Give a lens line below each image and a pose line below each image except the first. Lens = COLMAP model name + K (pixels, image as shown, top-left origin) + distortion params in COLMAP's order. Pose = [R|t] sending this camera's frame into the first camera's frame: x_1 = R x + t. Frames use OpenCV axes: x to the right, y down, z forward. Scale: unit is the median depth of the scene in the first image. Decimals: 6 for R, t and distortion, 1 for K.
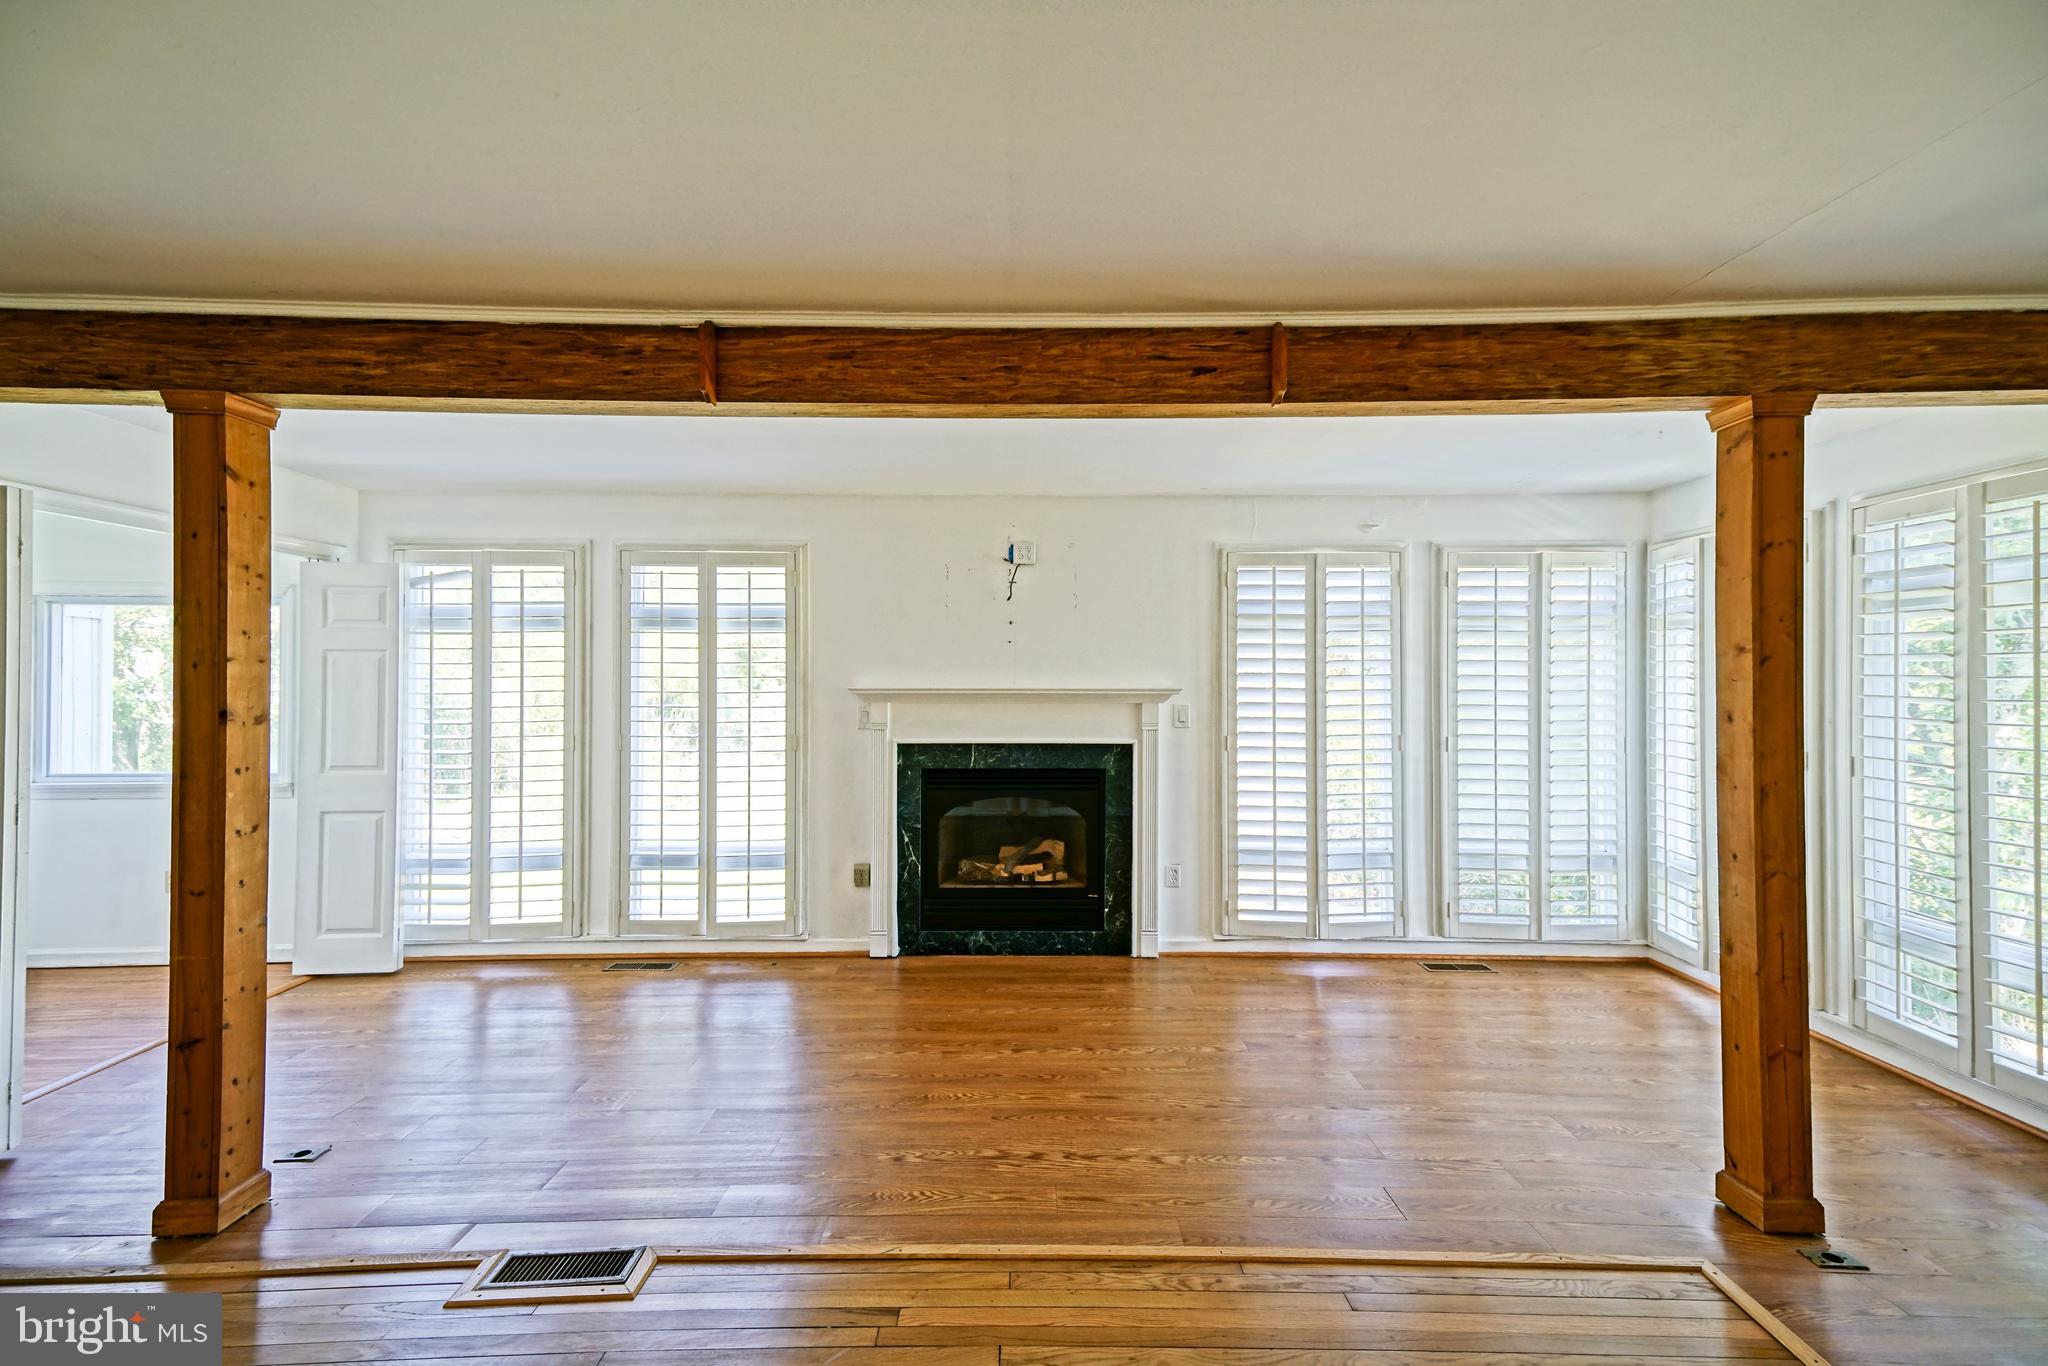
lens RADIAL K [[898.8, 0, 994.3], [0, 898.8, 677.3], [0, 0, 1]] dist [0.036137, -0.001300]
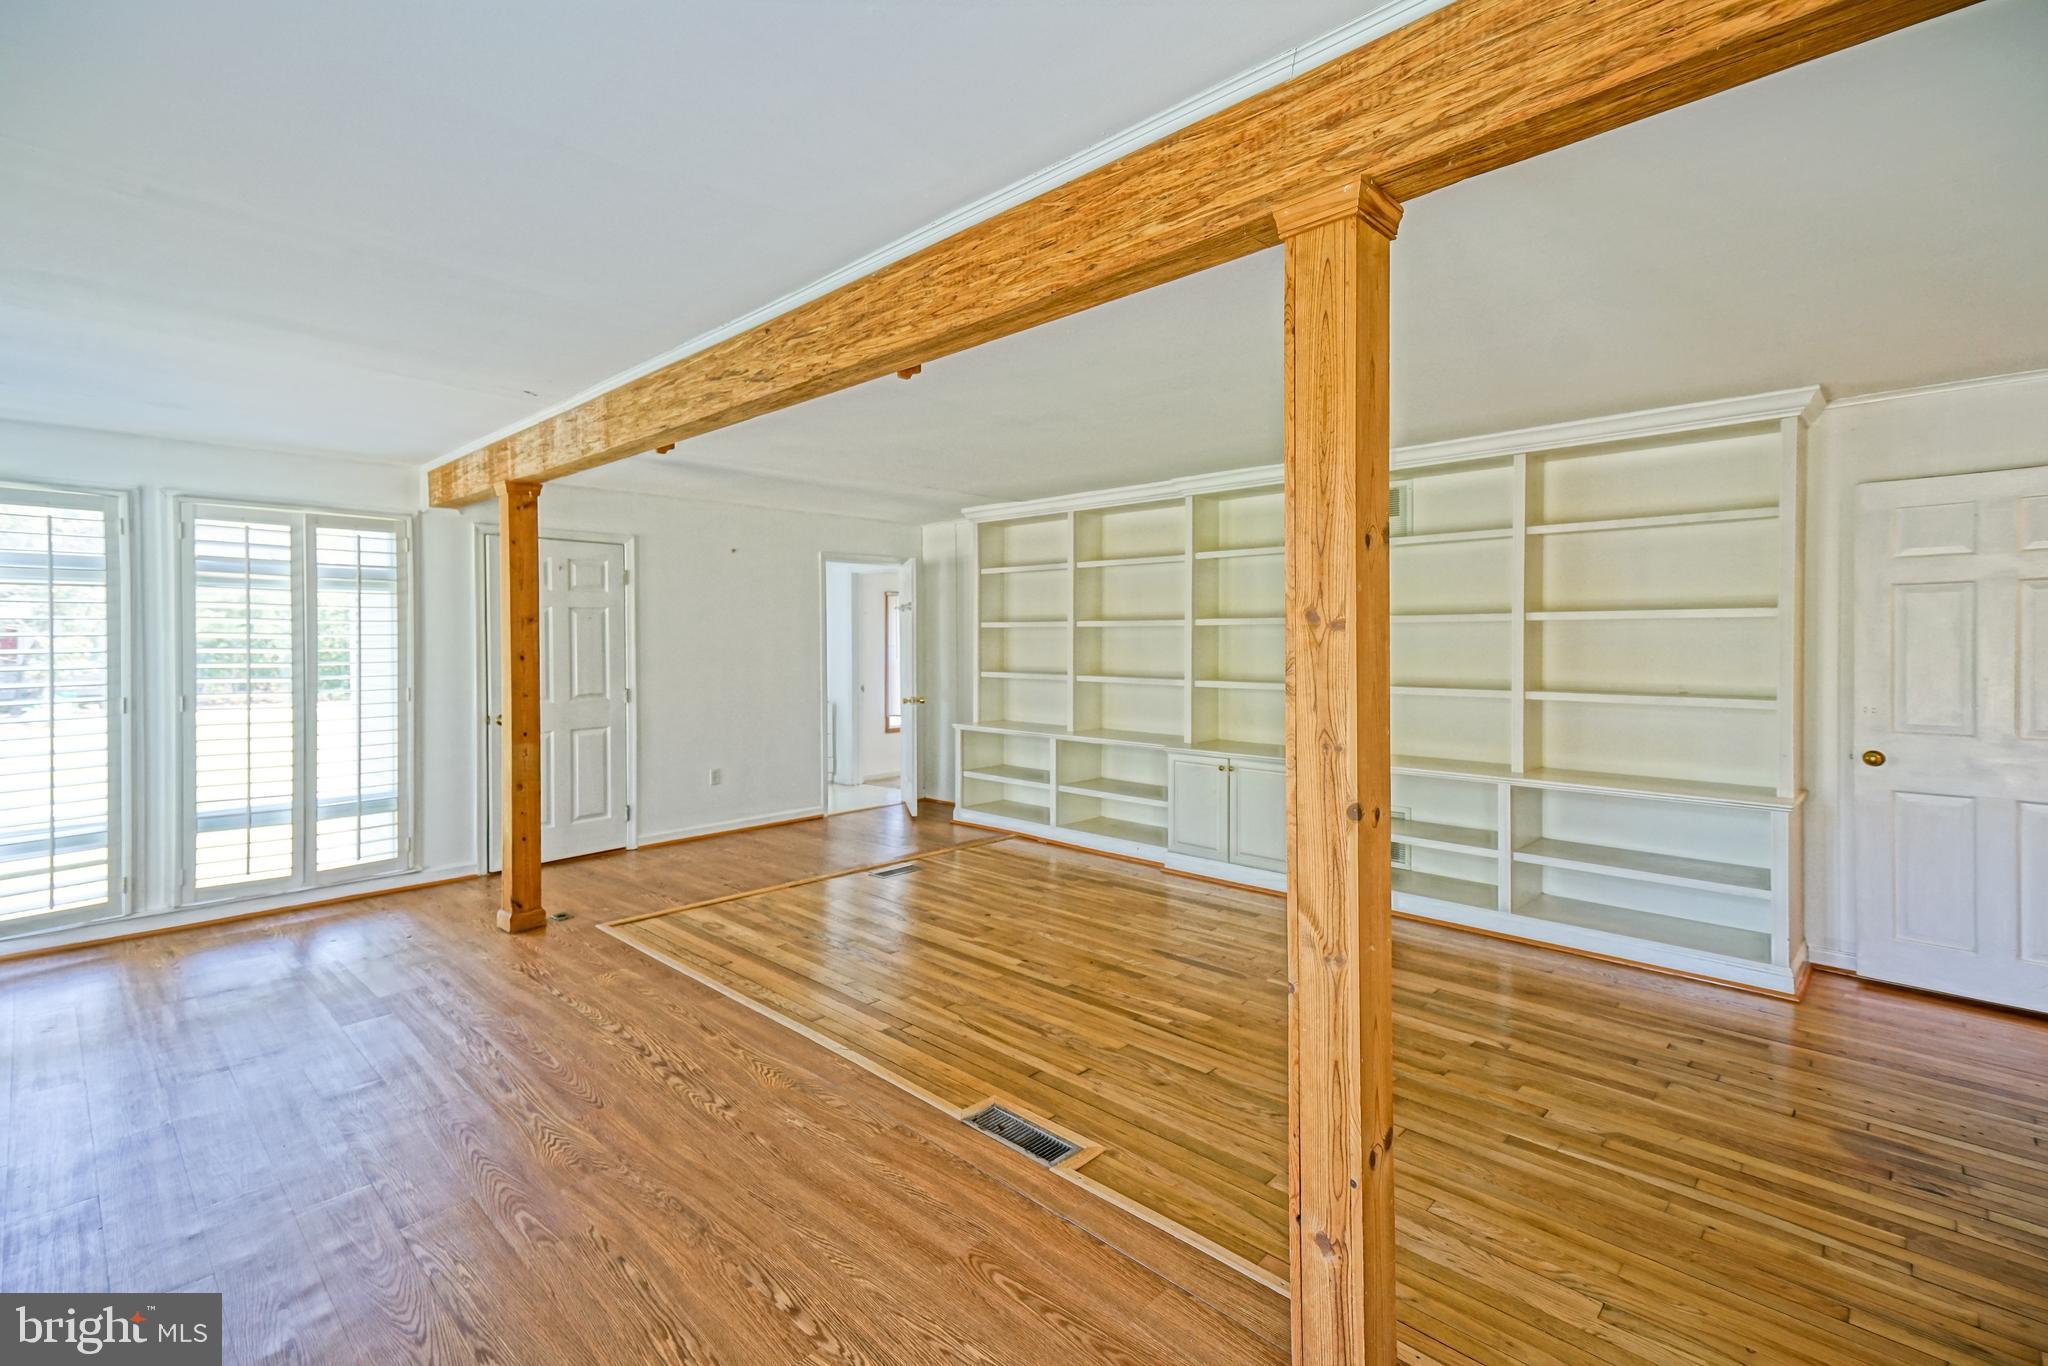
lens RADIAL K [[957.4, 0, 994.9], [0, 957.4, 644.4], [0, 0, 1]] dist [0.045166, 0.000476]
pose [[-0.712505, 0.000159, 0.701667, -0.611085], [0.002927, 0.999992, 0.002747, 0.008877], [-0.701661, 0.004011, -0.712500, 0.885320]]
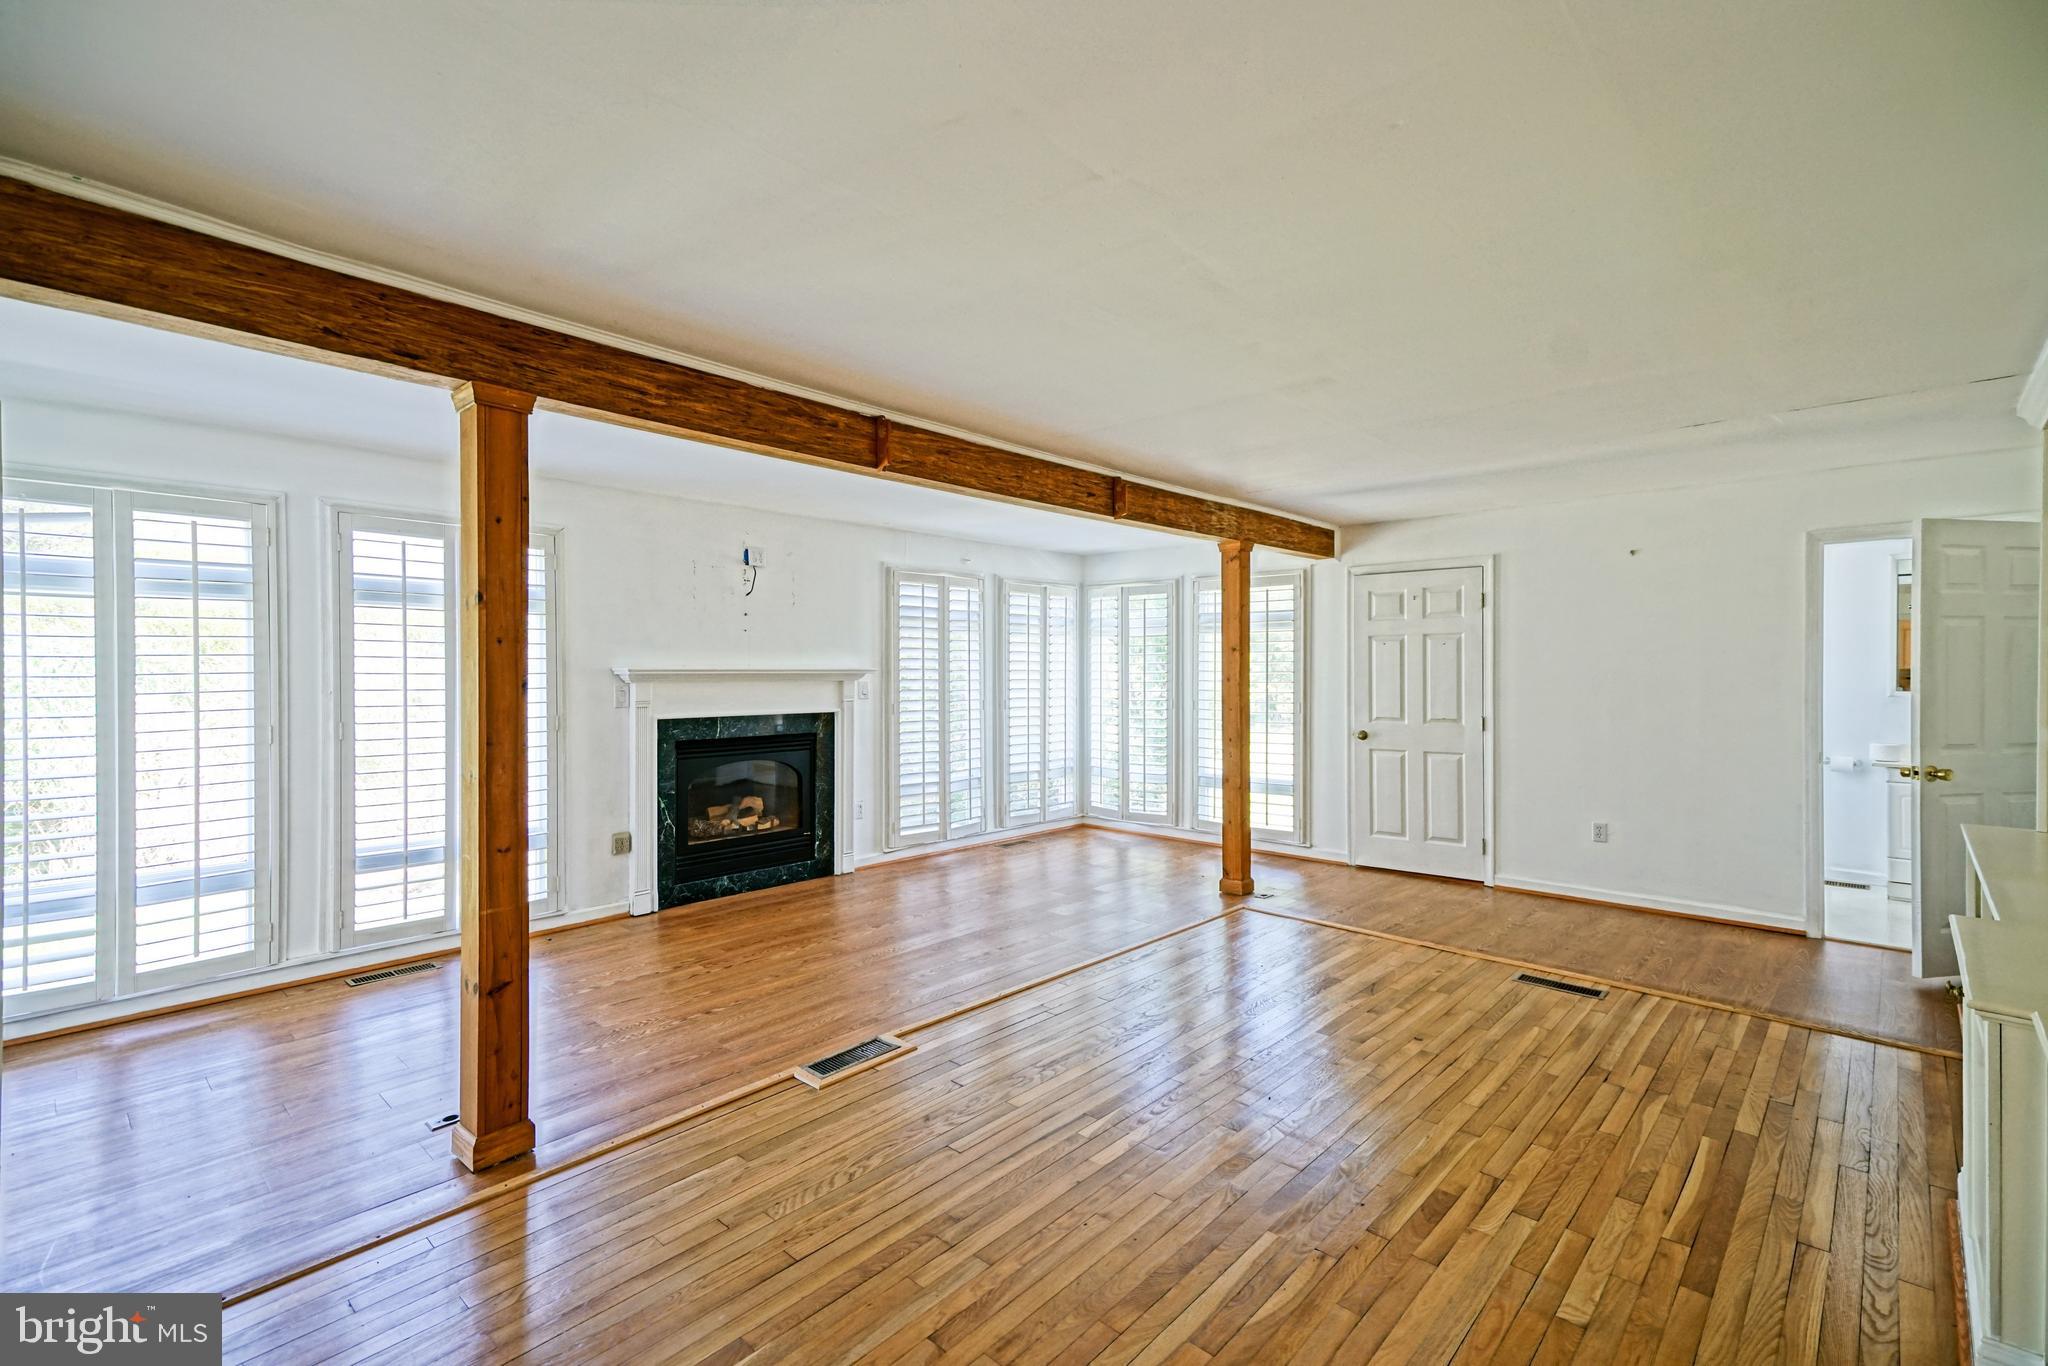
lens RADIAL K [[913.6, 0, 1002.1], [0, 913.6, 673.1], [0, 0, 1]] dist [0.040650, 0.000060]
pose [[0.694609, -0.002997, 0.719381, -0.635753], [-0.002697, 0.999973, 0.006770, 0.008103], [-0.719382, -0.006643, 0.694583, -0.091248]]
